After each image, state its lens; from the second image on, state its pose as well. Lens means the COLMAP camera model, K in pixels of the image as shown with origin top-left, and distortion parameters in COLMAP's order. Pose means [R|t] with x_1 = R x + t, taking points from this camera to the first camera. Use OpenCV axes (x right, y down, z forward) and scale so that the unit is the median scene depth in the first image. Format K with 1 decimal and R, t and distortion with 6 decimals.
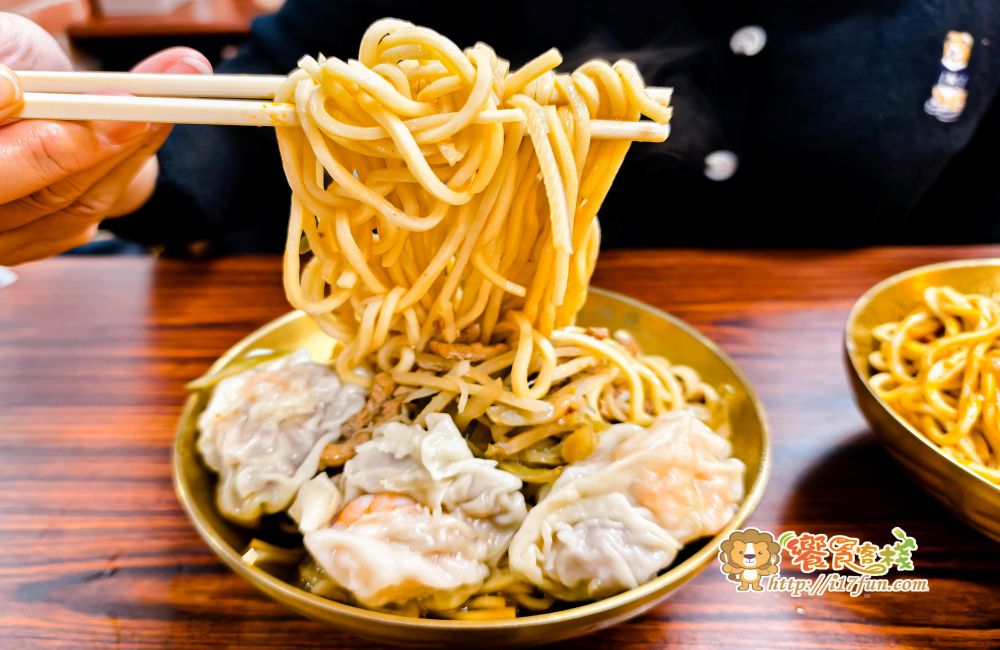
lens RADIAL K [[677.0, 0, 547.4], [0, 677.0, 327.5], [0, 0, 1]] dist [-0.021714, -0.003876]
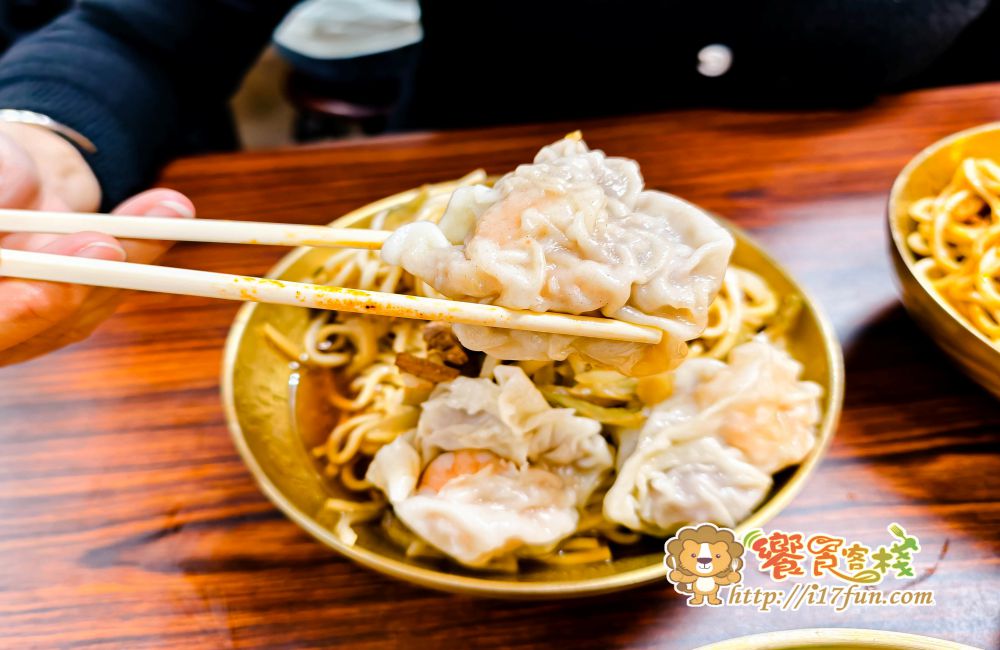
lens RADIAL K [[677.0, 0, 547.4], [0, 677.0, 327.5], [0, 0, 1]] dist [-0.021714, -0.003876]
pose [[0.994739, -0.093467, 0.041929, -0.144085], [0.081256, 0.969157, 0.232662, -0.148963], [-0.062382, -0.228031, 0.971653, 0.071882]]
